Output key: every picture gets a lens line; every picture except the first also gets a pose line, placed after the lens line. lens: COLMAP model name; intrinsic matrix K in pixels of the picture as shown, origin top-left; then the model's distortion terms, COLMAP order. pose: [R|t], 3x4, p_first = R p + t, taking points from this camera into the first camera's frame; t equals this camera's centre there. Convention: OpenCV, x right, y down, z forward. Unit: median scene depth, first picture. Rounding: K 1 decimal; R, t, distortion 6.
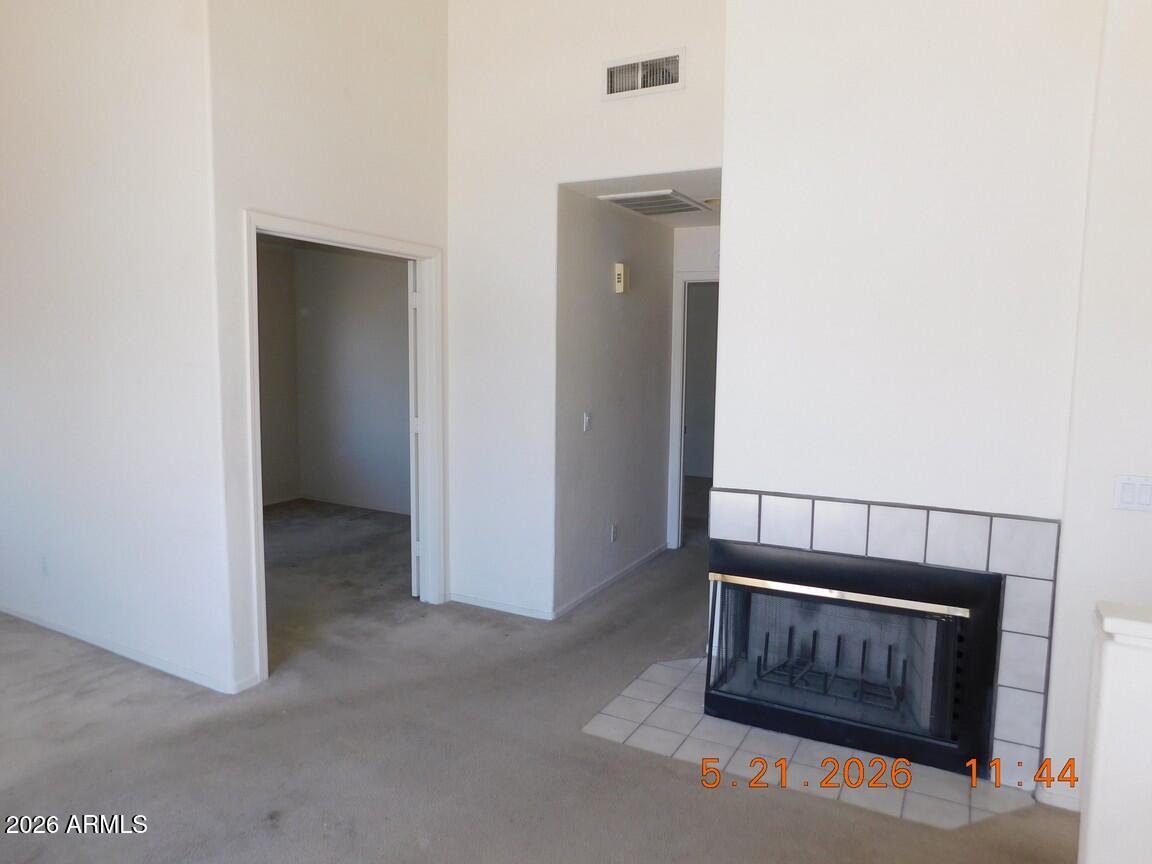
lens RADIAL K [[763.0, 0, 576.0], [0, 763.0, 432.0], [0, 0, 1]] dist [-0.064905, 0.052712]
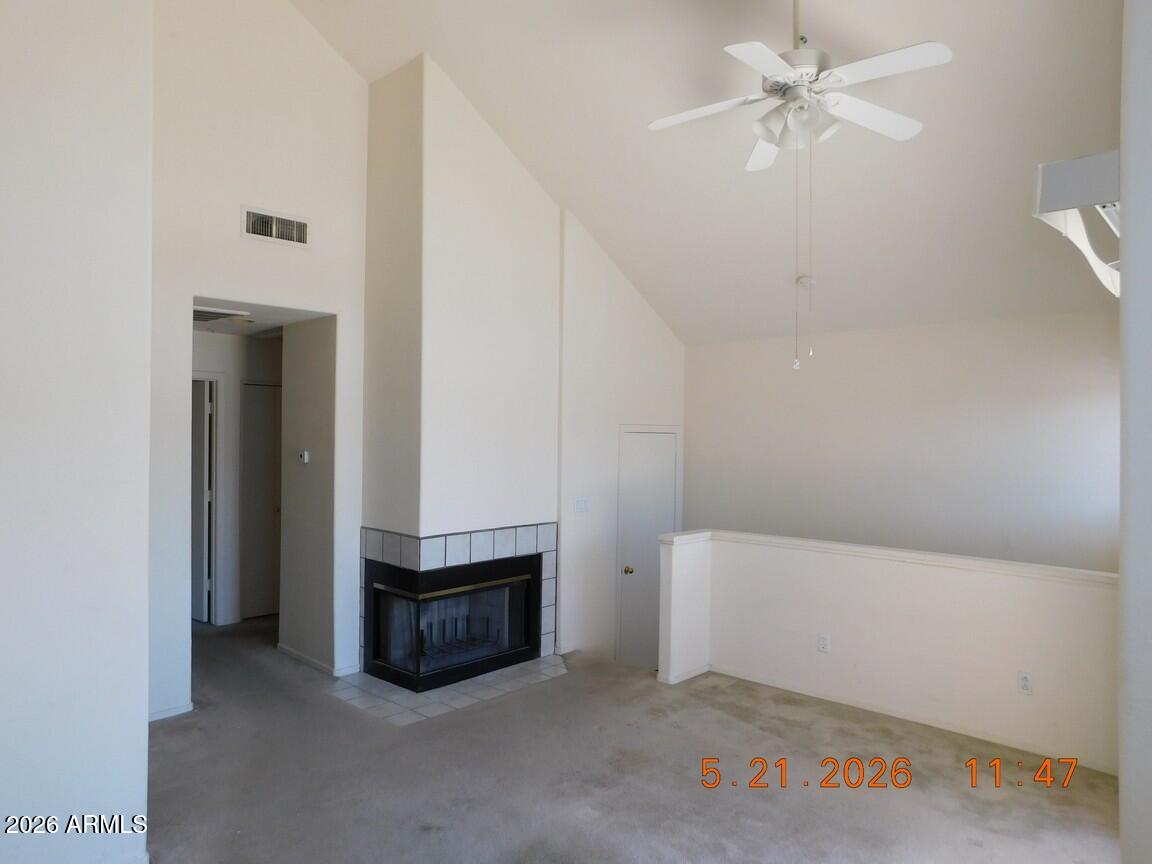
lens RADIAL K [[763.0, 0, 576.0], [0, 763.0, 432.0], [0, 0, 1]] dist [-0.064905, 0.052712]
pose [[0.247929, -0.008259, 0.968743, -1.177366], [0.095700, 0.995282, -0.016007, -0.081268], [-0.964040, 0.096677, 0.247549, 0.286765]]
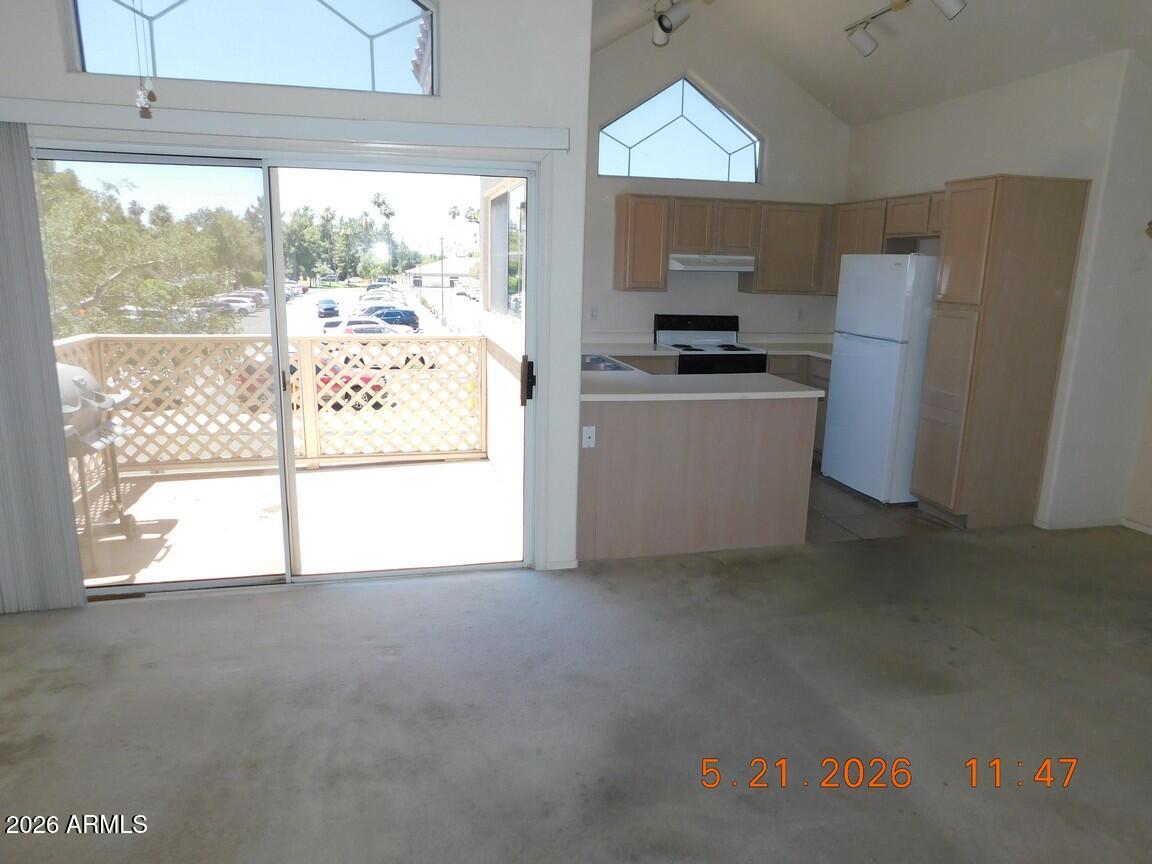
lens RADIAL K [[763.0, 0, 576.0], [0, 763.0, 432.0], [0, 0, 1]] dist [-0.064905, 0.052712]
pose [[-0.735622, 0.116975, -0.667216, 0.034064], [-0.103243, 0.954109, 0.281099, -0.106819], [0.669479, 0.275668, -0.689786, 0.964445]]
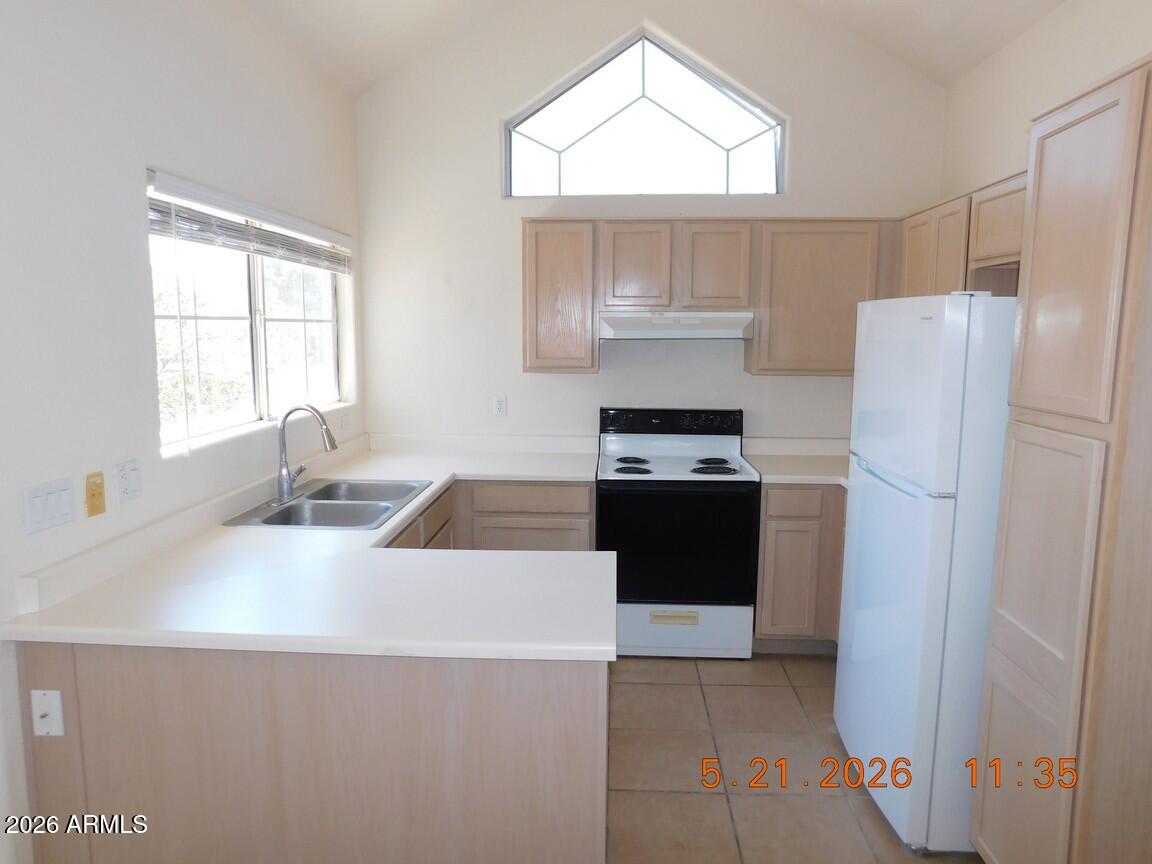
lens RADIAL K [[763.0, 0, 576.0], [0, 763.0, 432.0], [0, 0, 1]] dist [-0.064905, 0.052712]
pose [[-0.902681, 0.045049, -0.427945, -0.911525], [-0.058458, 0.972447, 0.225675, -0.104406], [0.426320, 0.228729, -0.875177, 0.736729]]
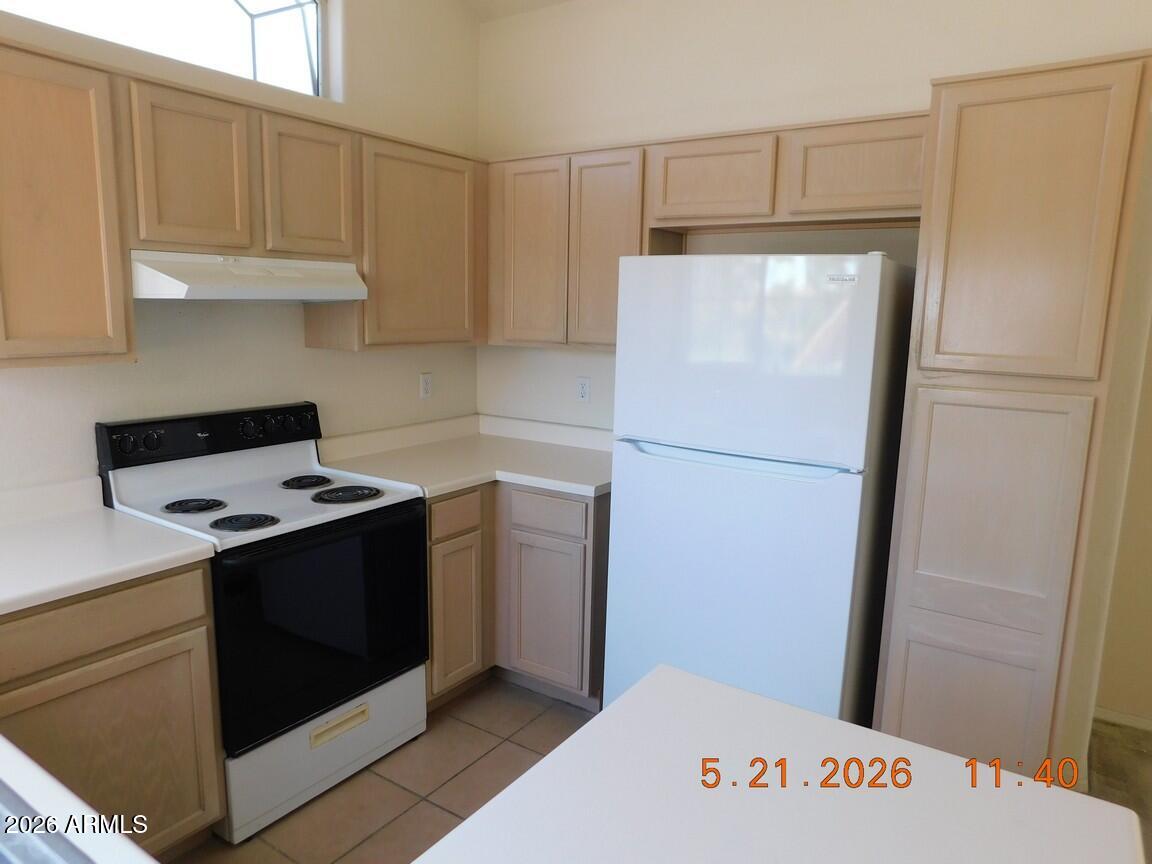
lens RADIAL K [[763.0, 0, 576.0], [0, 763.0, 432.0], [0, 0, 1]] dist [-0.064905, 0.052712]
pose [[-0.092717, 0.151012, -0.984174, -0.850988], [-0.128732, 0.978318, 0.162241, -0.022909], [0.987336, 0.141738, -0.071266, 0.123400]]
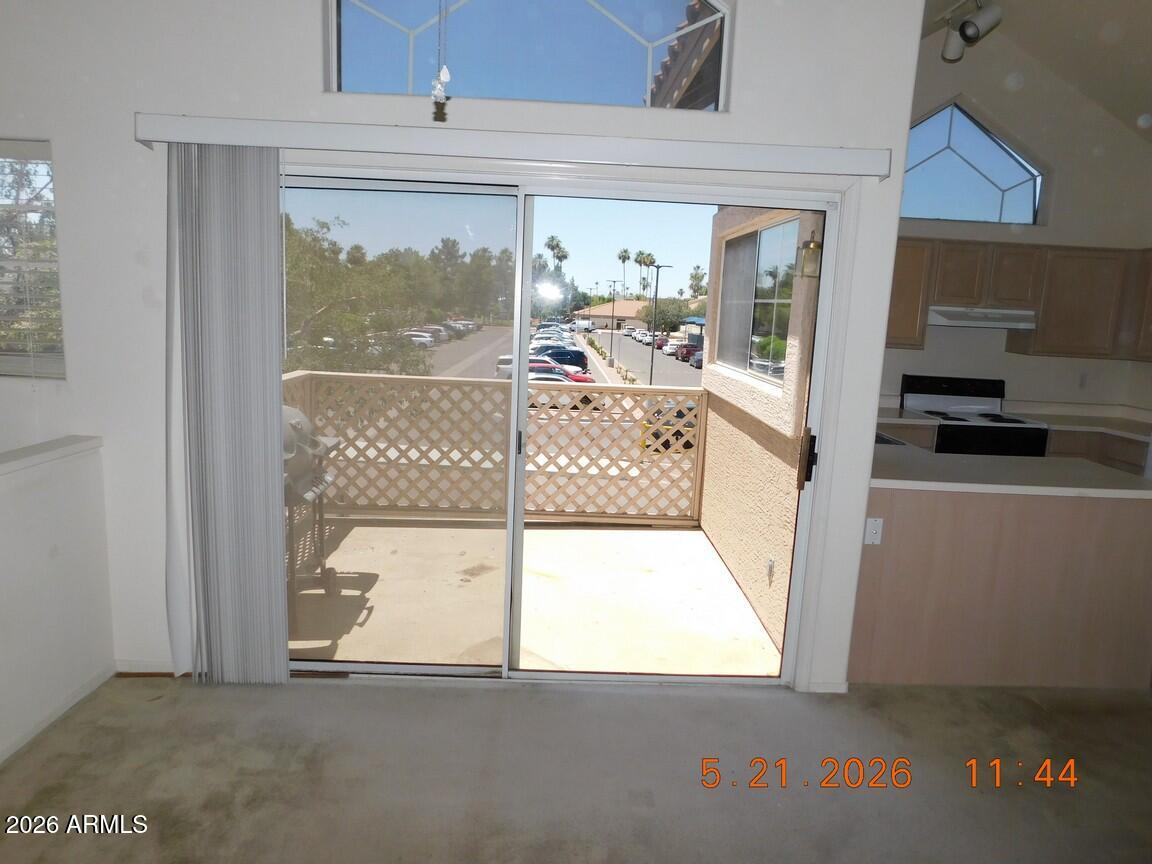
lens RADIAL K [[763.0, 0, 576.0], [0, 763.0, 432.0], [0, 0, 1]] dist [-0.064905, 0.052712]
pose [[-0.860331, 0.034327, -0.508579, 0.025217], [-0.109239, 0.962133, 0.249732, -0.082277], [0.497894, 0.270409, -0.824003, 0.715691]]
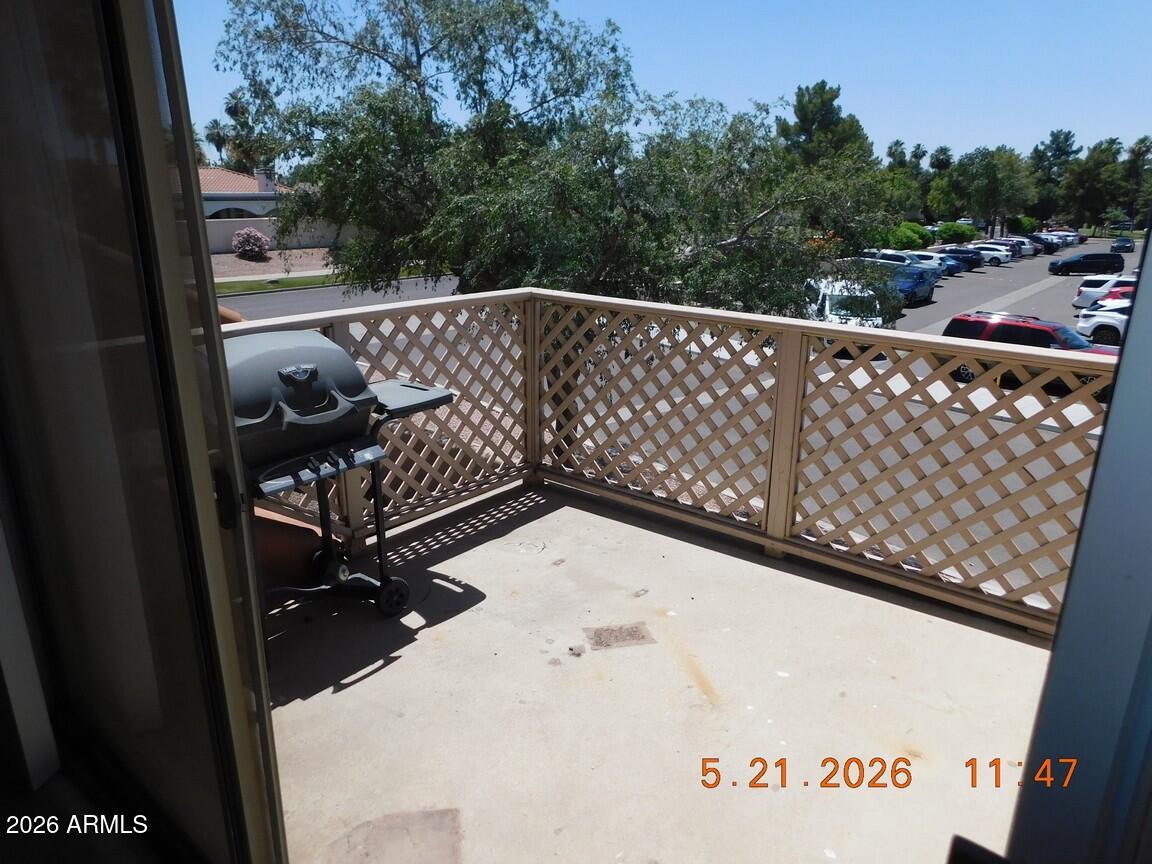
lens RADIAL K [[763.0, 0, 576.0], [0, 763.0, 432.0], [0, 0, 1]] dist [-0.064905, 0.052712]
pose [[-0.982791, -0.075589, 0.168548, -0.625534], [-0.002399, 0.917588, 0.397525, -0.009353], [-0.184706, 0.390279, -0.901979, 0.204933]]
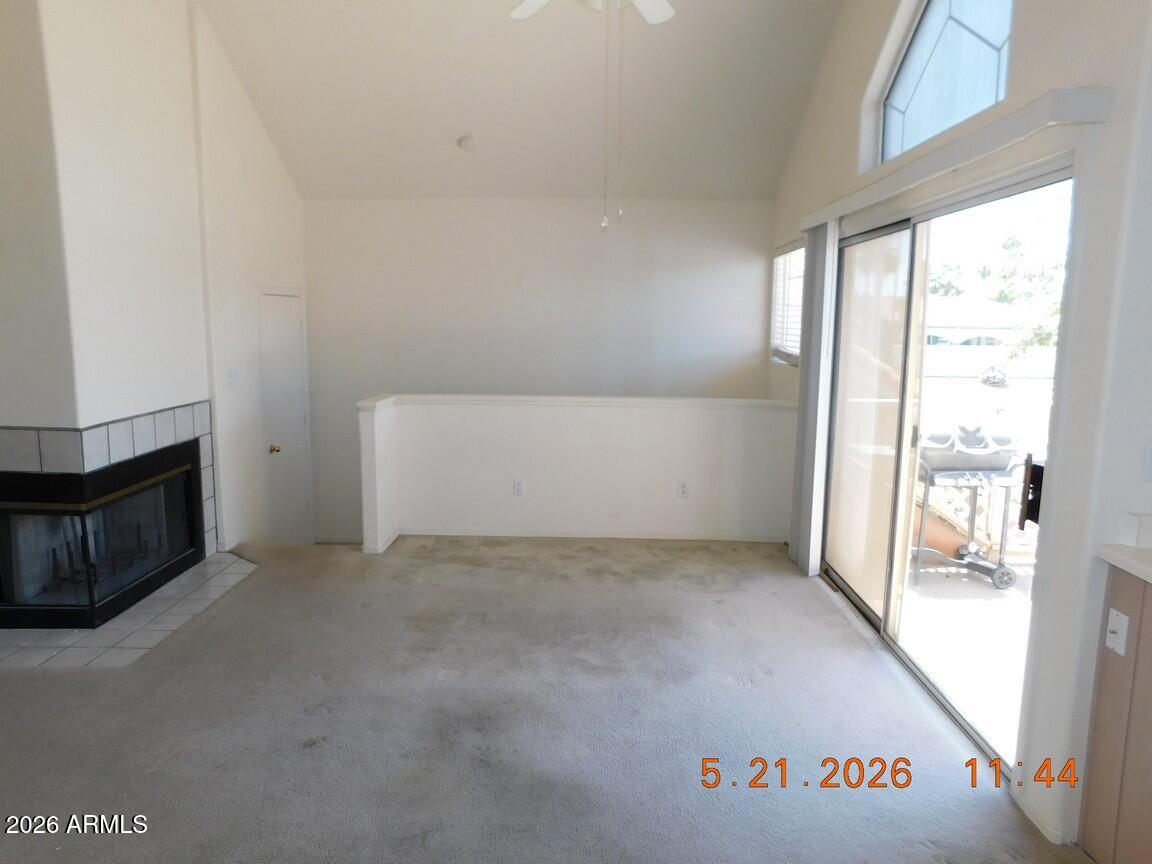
lens RADIAL K [[763.0, 0, 576.0], [0, 763.0, 432.0], [0, 0, 1]] dist [-0.064905, 0.052712]
pose [[-0.459582, -0.149607, 0.875444, -1.106663], [0.078712, 0.974970, 0.207936, -0.094615], [-0.884640, 0.164472, -0.436303, 0.800161]]
